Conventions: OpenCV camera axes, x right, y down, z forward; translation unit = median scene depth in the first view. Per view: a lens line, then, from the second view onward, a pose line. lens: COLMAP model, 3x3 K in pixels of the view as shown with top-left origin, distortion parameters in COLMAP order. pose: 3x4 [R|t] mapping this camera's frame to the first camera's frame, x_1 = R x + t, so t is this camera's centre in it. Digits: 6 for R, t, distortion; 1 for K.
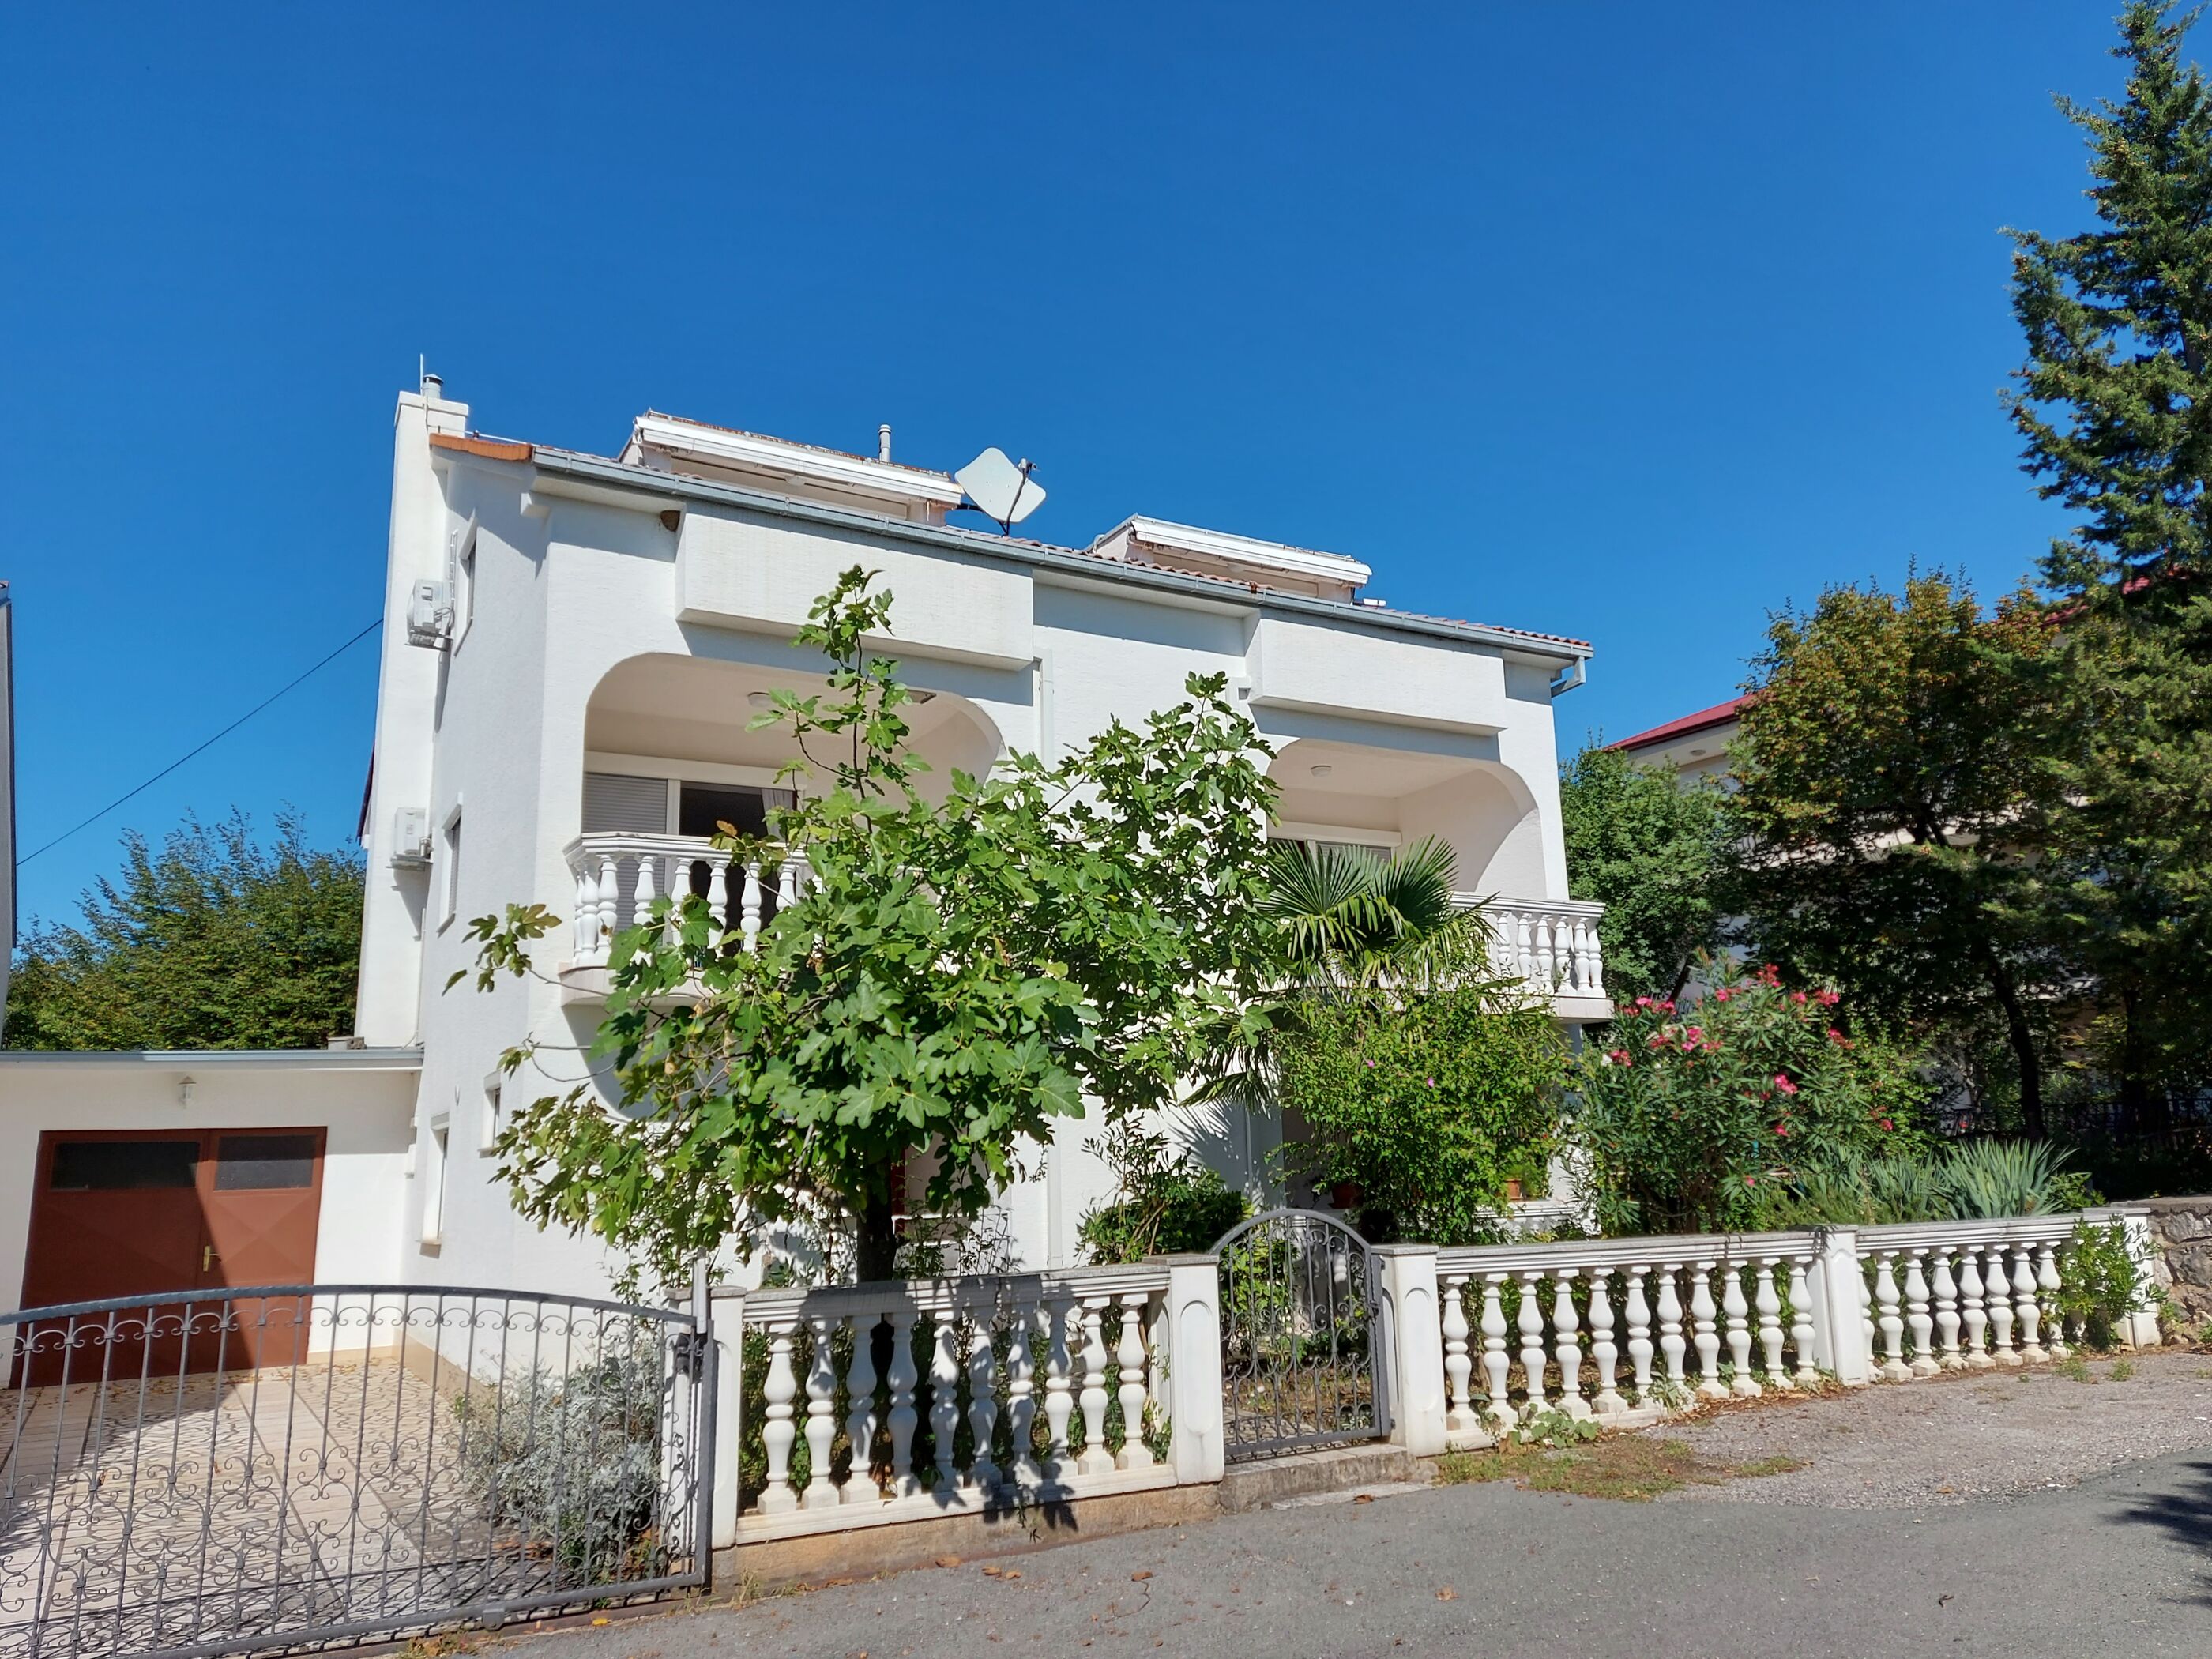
lens RADIAL K [[1591.2, 0, 1106.0], [0, 1591.2, 829.5], [0, 0, 1]] dist [-0.000672, 0.076020]
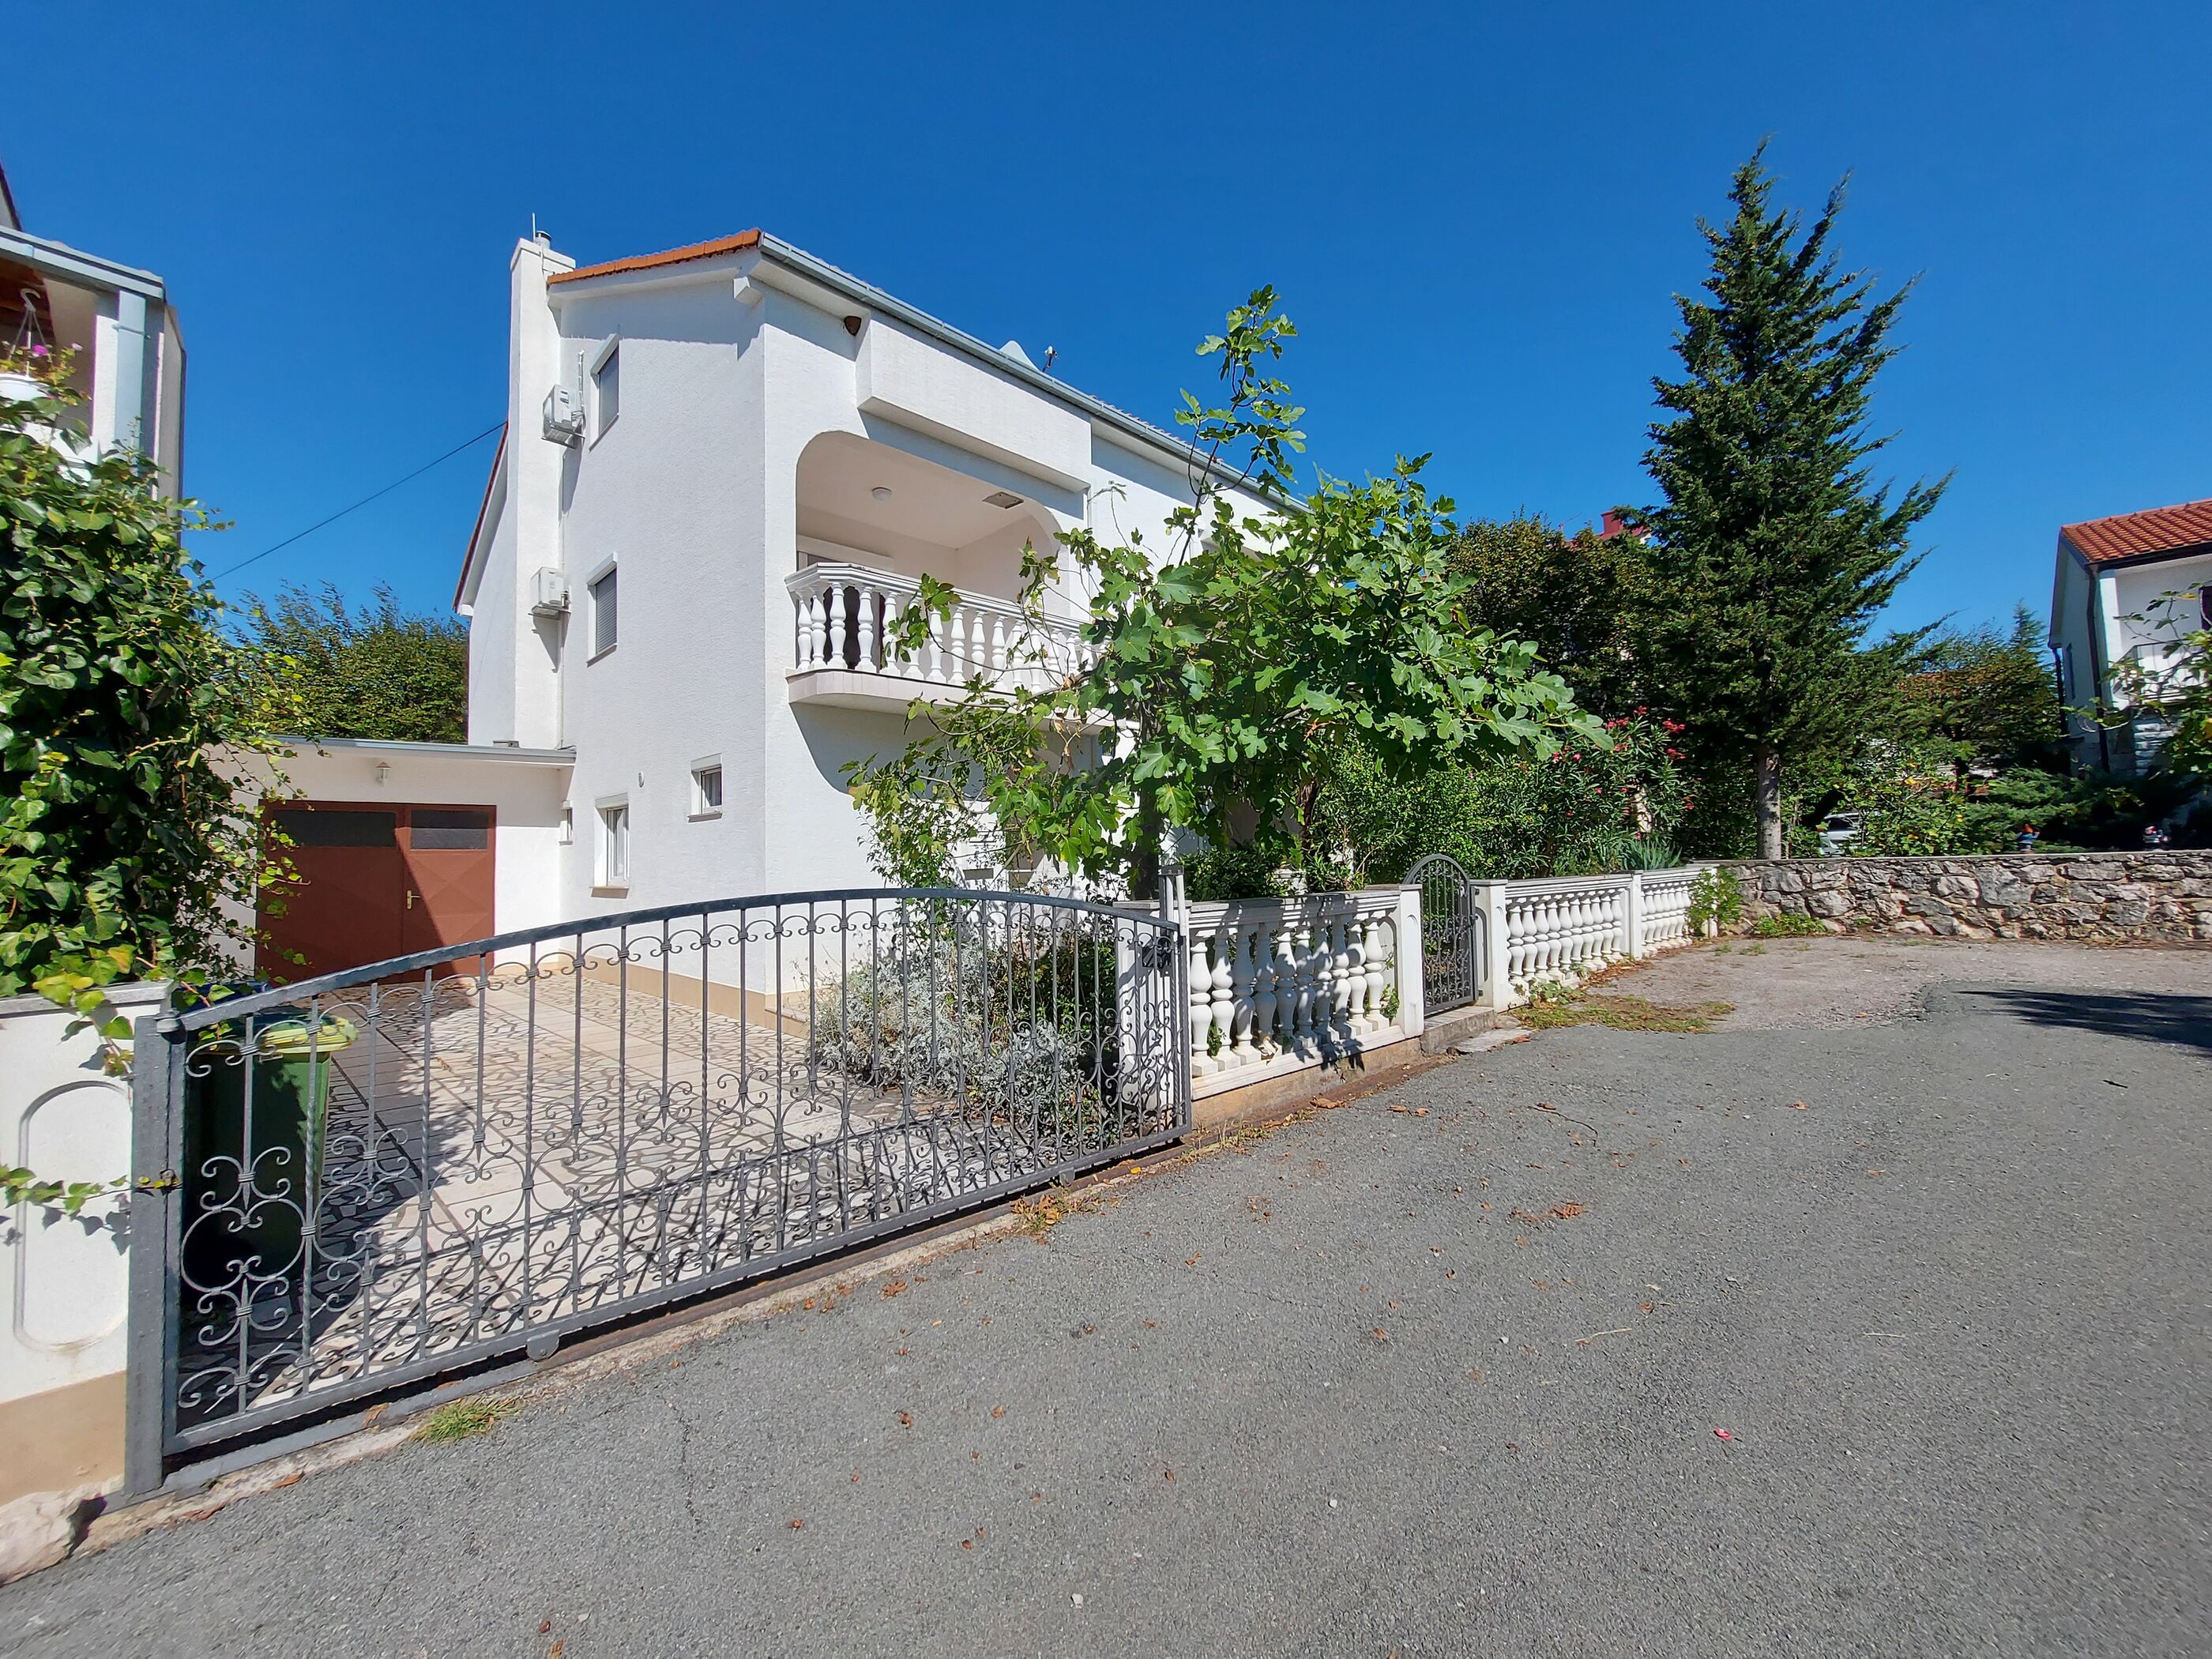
lens RADIAL K [[898.2, 0, 1106.0], [0, 898.2, 829.5], [0, 0, 1]] dist [-0.016012, 0.000037]
pose [[0.964852, 0.020004, 0.262033, -0.198411], [-0.063548, 0.985267, 0.158777, 0.056765], [-0.254996, -0.169848, 0.951908, 0.162643]]
